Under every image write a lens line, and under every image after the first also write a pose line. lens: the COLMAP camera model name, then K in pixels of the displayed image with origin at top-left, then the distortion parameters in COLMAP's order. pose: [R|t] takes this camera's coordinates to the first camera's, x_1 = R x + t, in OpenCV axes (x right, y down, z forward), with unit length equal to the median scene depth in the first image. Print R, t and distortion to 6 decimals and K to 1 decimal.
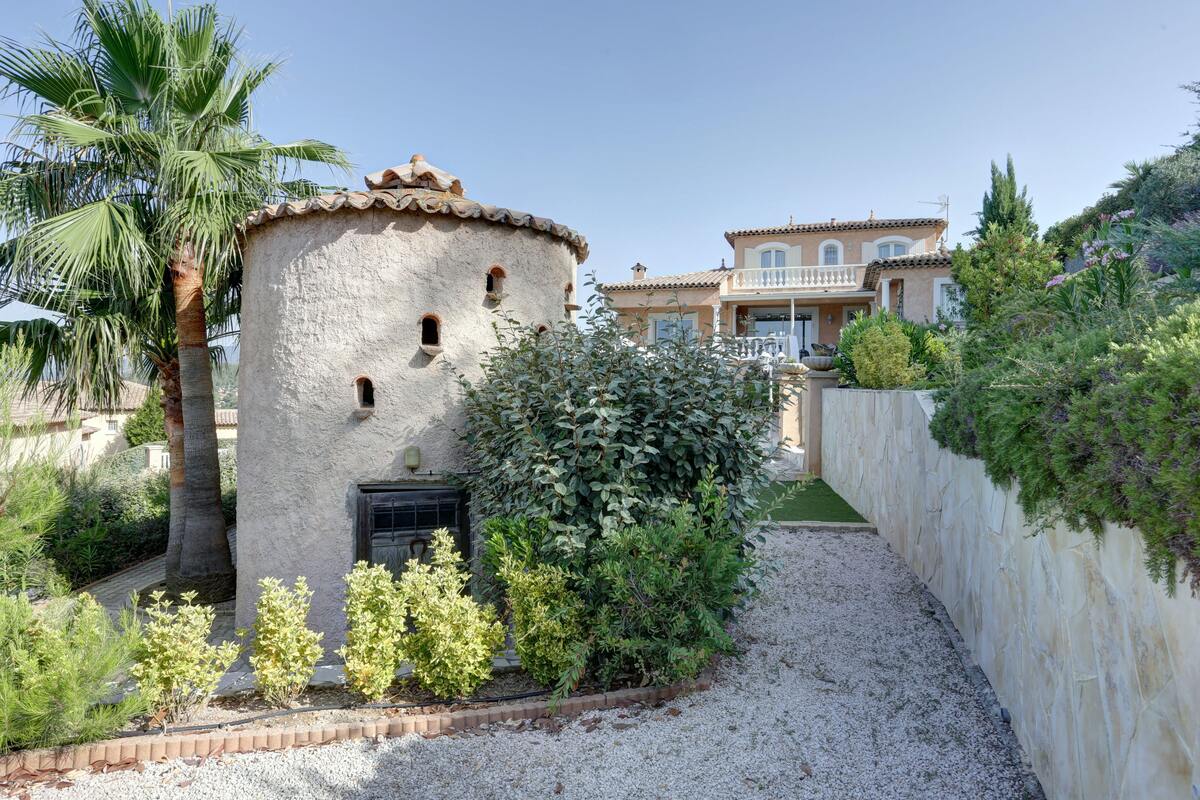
lens RADIAL K [[684.3, 0, 595.5], [0, 684.3, 391.0], [0, 0, 1]] dist [0.005584, -0.000130]
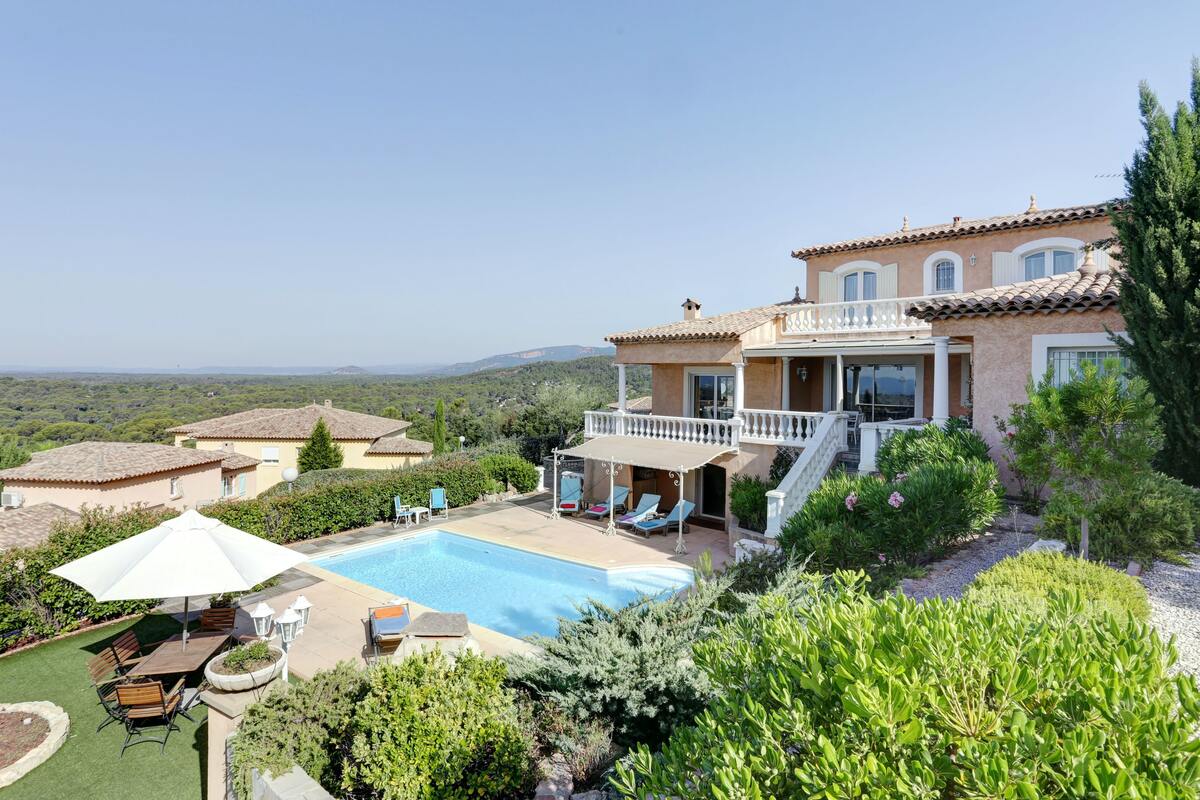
lens RADIAL K [[605.1, 0, 606.8], [0, 605.1, 369.9], [0, 0, 1]] dist [-0.062353, 0.030570]
pose [[0.900414, -0.010223, -0.434914, 0.319600], [0.002174, 0.999817, -0.019000, -0.104877], [0.435028, 0.016163, 0.900272, 0.376417]]
